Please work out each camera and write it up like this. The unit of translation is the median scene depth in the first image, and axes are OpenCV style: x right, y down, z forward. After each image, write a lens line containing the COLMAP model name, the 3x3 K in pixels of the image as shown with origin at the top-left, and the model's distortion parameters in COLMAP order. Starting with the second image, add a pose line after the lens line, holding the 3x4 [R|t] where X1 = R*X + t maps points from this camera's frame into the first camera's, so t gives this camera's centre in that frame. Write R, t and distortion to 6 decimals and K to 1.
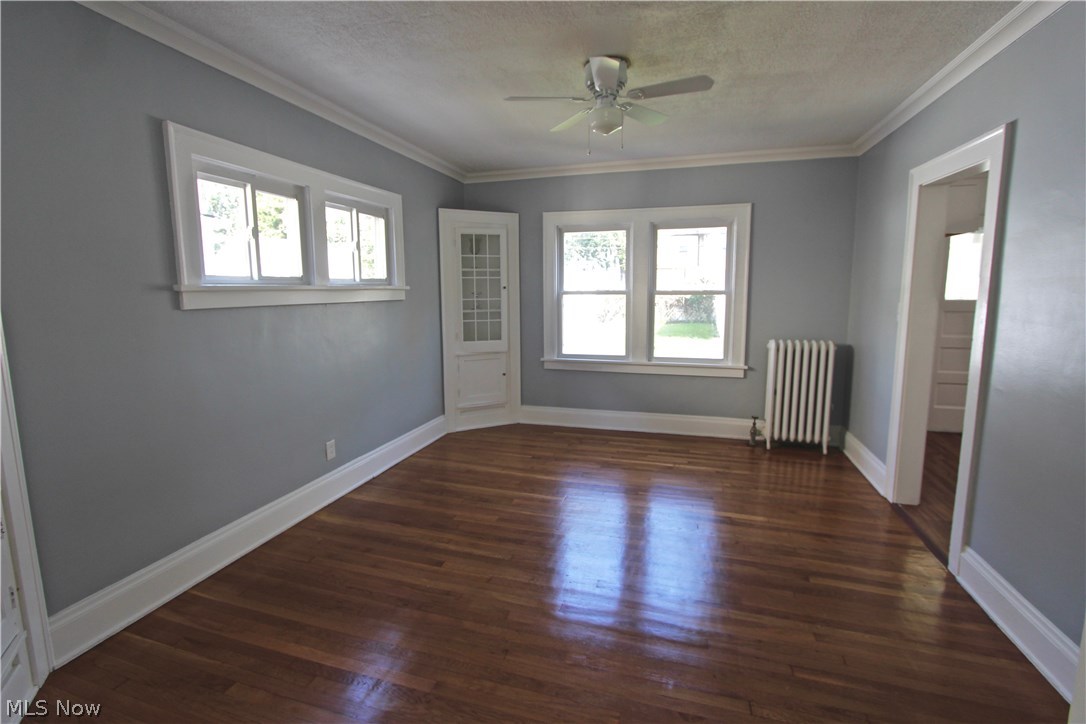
lens RADIAL K [[498.7, 0, 535.1], [0, 498.7, 356.3], [0, 0, 1]] dist [-0.020043, 0.002622]
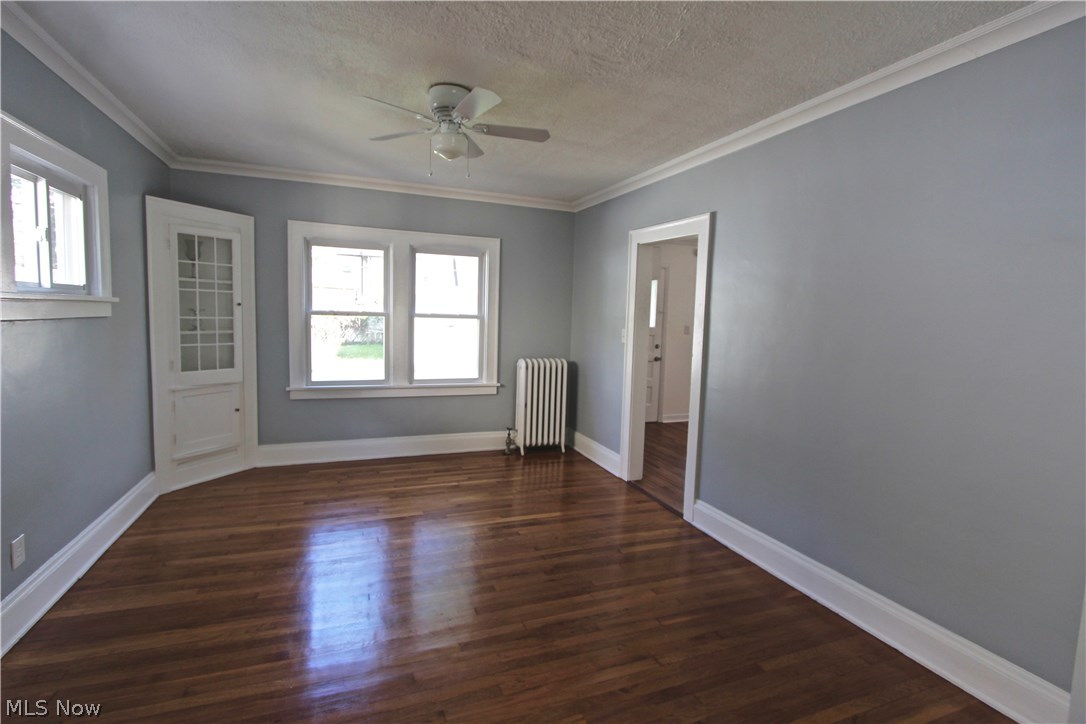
lens RADIAL K [[498.7, 0, 536.5], [0, 498.7, 356.2], [0, 0, 1]] dist [-0.020043, 0.002622]
pose [[0.785789, -0.022431, 0.618088, -0.209382], [0.048501, 0.998500, -0.025424, -0.009019], [-0.616590, 0.049956, 0.785698, 0.071821]]
